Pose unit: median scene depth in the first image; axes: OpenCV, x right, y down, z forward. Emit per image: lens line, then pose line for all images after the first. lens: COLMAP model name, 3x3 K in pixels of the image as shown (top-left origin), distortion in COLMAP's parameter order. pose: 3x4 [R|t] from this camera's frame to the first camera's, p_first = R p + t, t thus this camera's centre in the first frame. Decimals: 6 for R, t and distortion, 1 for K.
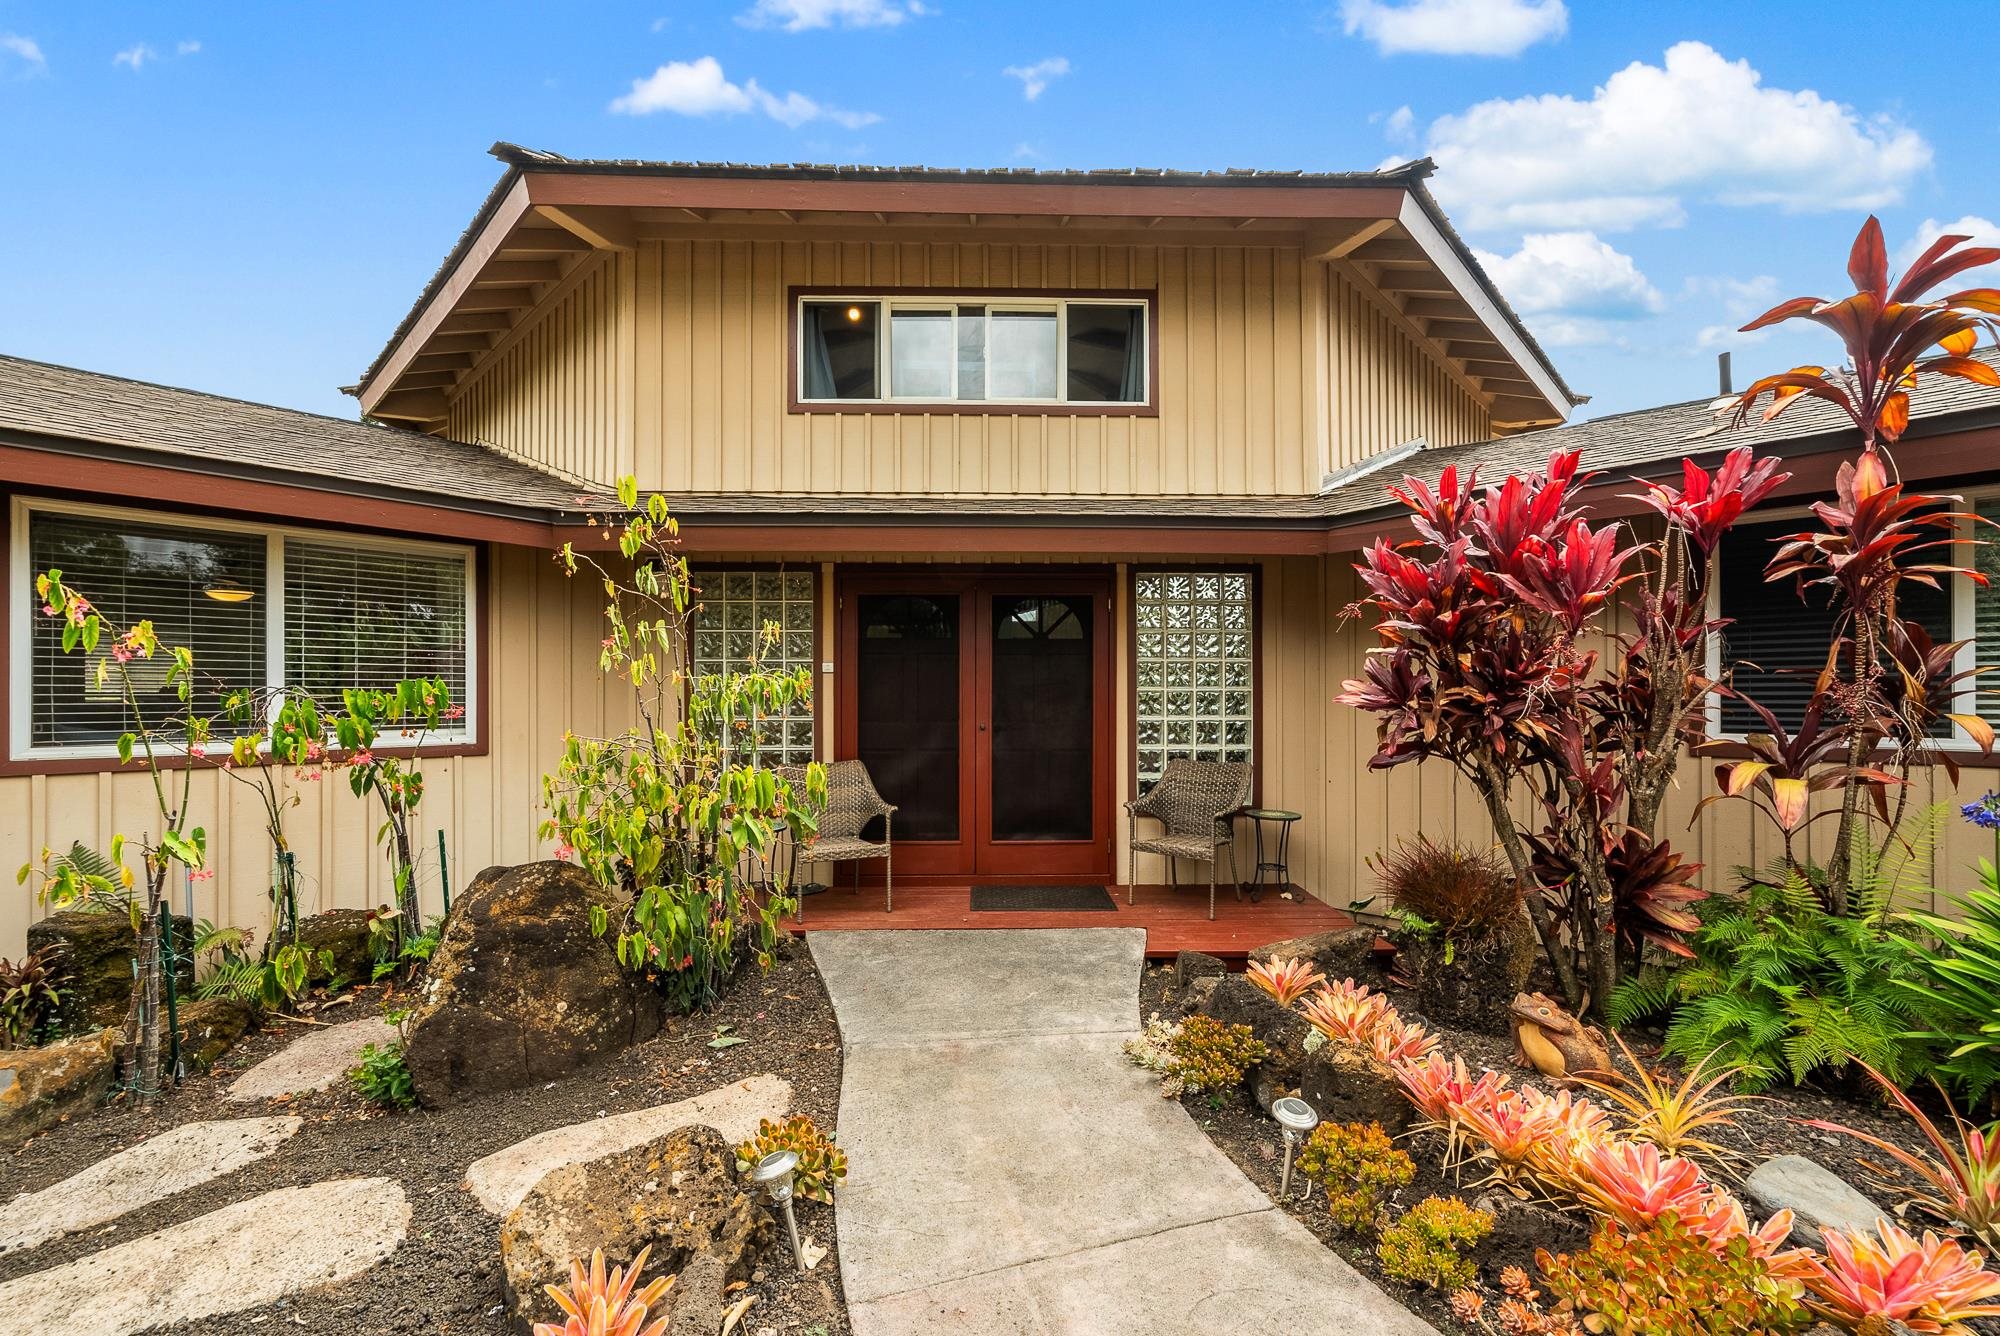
lens RADIAL K [[837.9, 0, 1006.2], [0, 837.9, 689.0], [0, 0, 1]] dist [-0.000411, -0.000160]
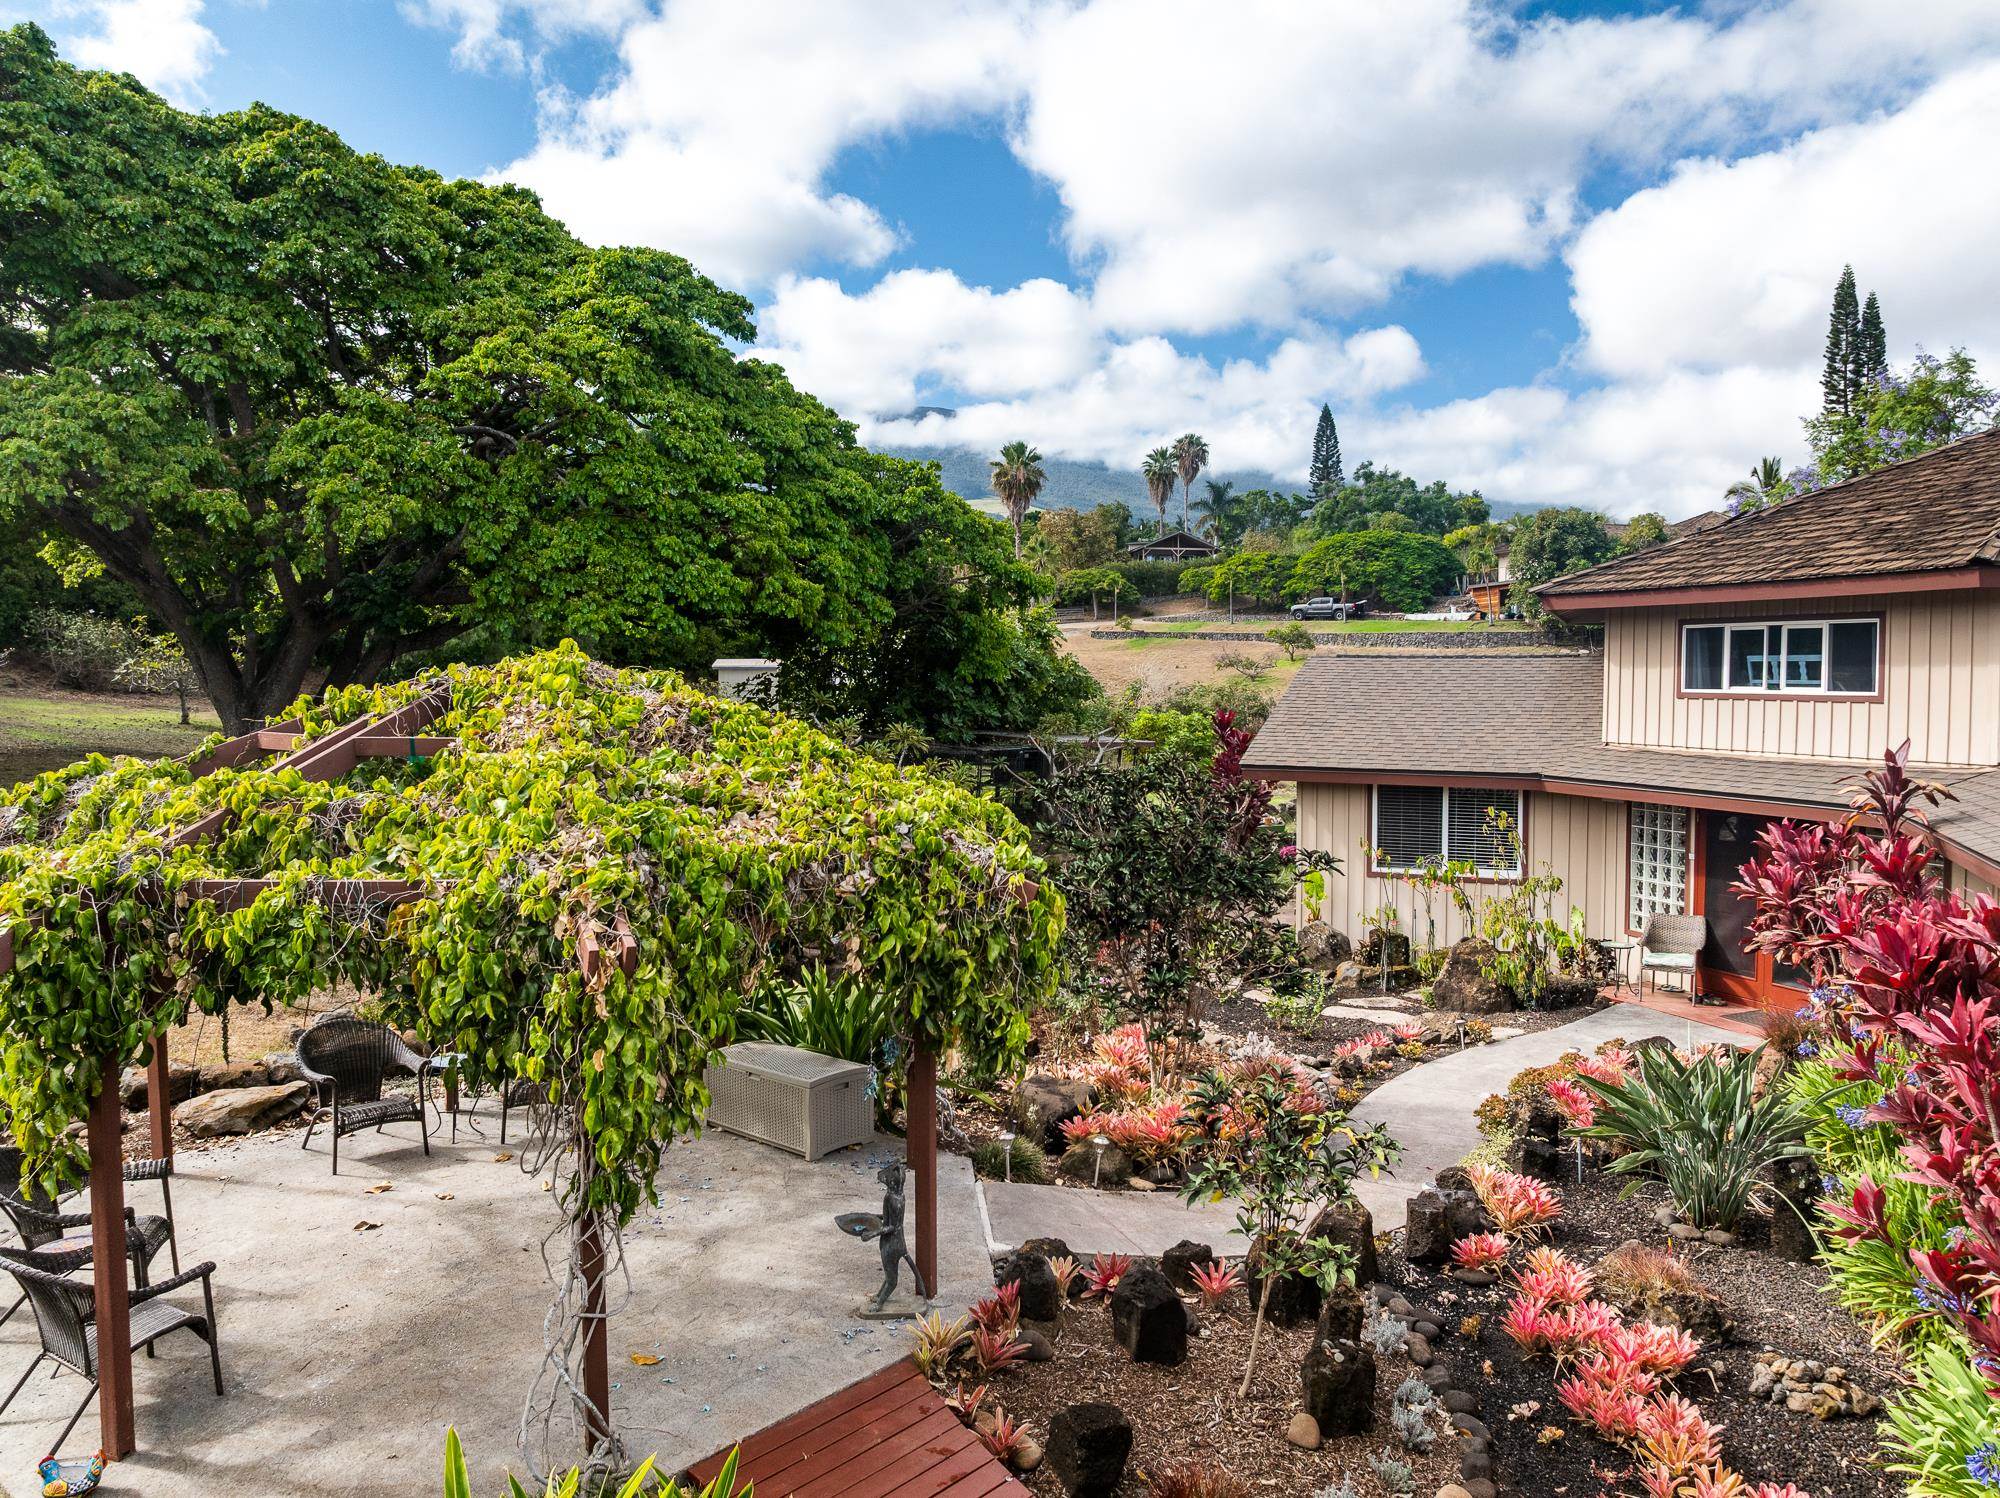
lens RADIAL K [[1463.0, 0, 1000.0], [0, 1463.0, 749.0], [0, 0, 1]] dist [-0.011193, -0.067397]
pose [[0.352155, 0.046004, -0.934810, 1.924915], [0.008209, 0.998601, 0.052235, -0.389516], [0.935906, -0.026069, 0.351285, -1.226057]]
